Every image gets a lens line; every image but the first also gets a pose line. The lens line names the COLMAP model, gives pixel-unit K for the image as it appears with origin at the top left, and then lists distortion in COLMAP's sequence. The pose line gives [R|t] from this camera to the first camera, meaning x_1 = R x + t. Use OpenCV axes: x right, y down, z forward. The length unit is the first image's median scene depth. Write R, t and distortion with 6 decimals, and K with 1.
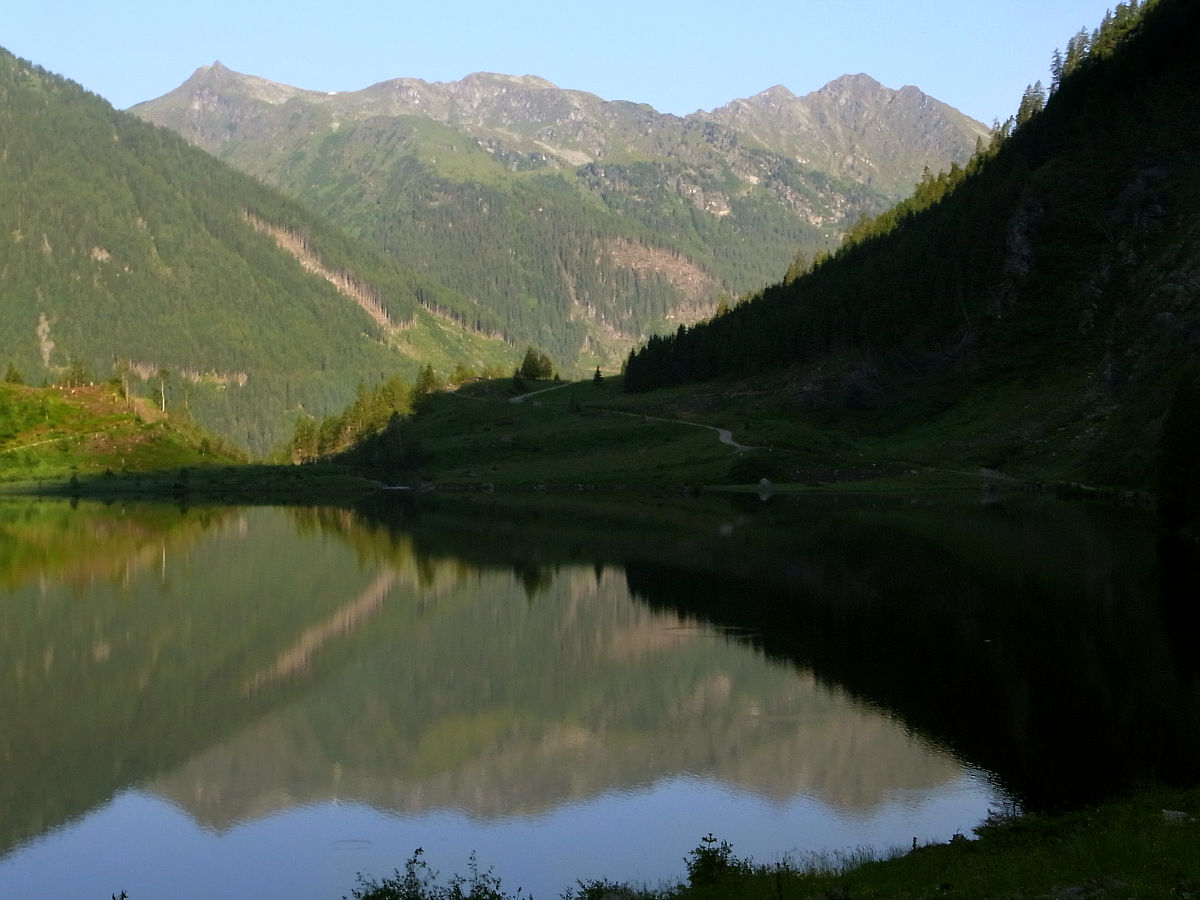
lens RADIAL K [[2249.6, 0, 570.7], [0, 2249.6, 448.1], [0, 0, 1]] dist [0.112737, 0.021256]
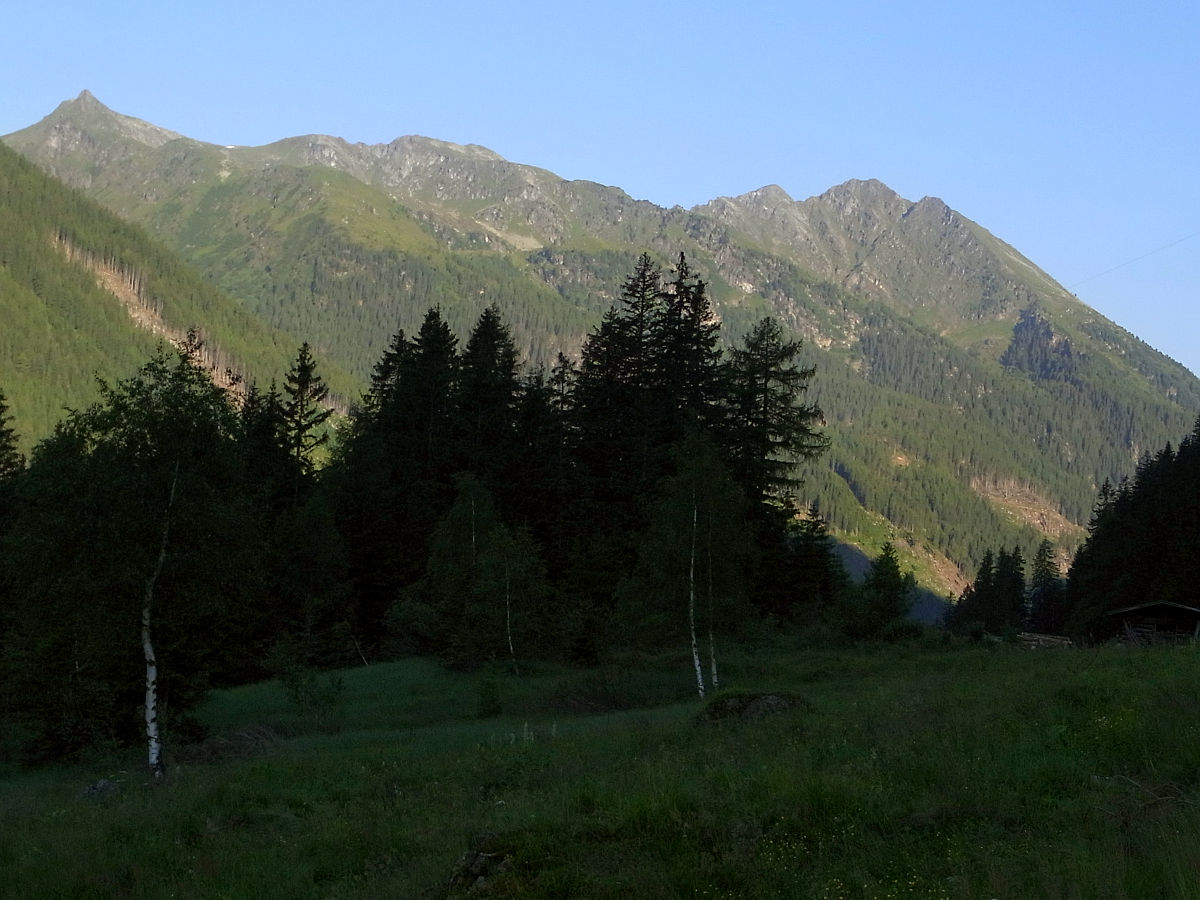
lens RADIAL K [[2396.0, 0, 600.0], [0, 2396.0, 450.0], [0, 0, 1]] dist [0.067910, 0.113924]
pose [[0.996067, 0.075265, 0.046742, -0.006416], [-0.072167, 0.995288, -0.064767, -0.003311], [-0.051396, 0.061139, 0.996805, 0.172566]]
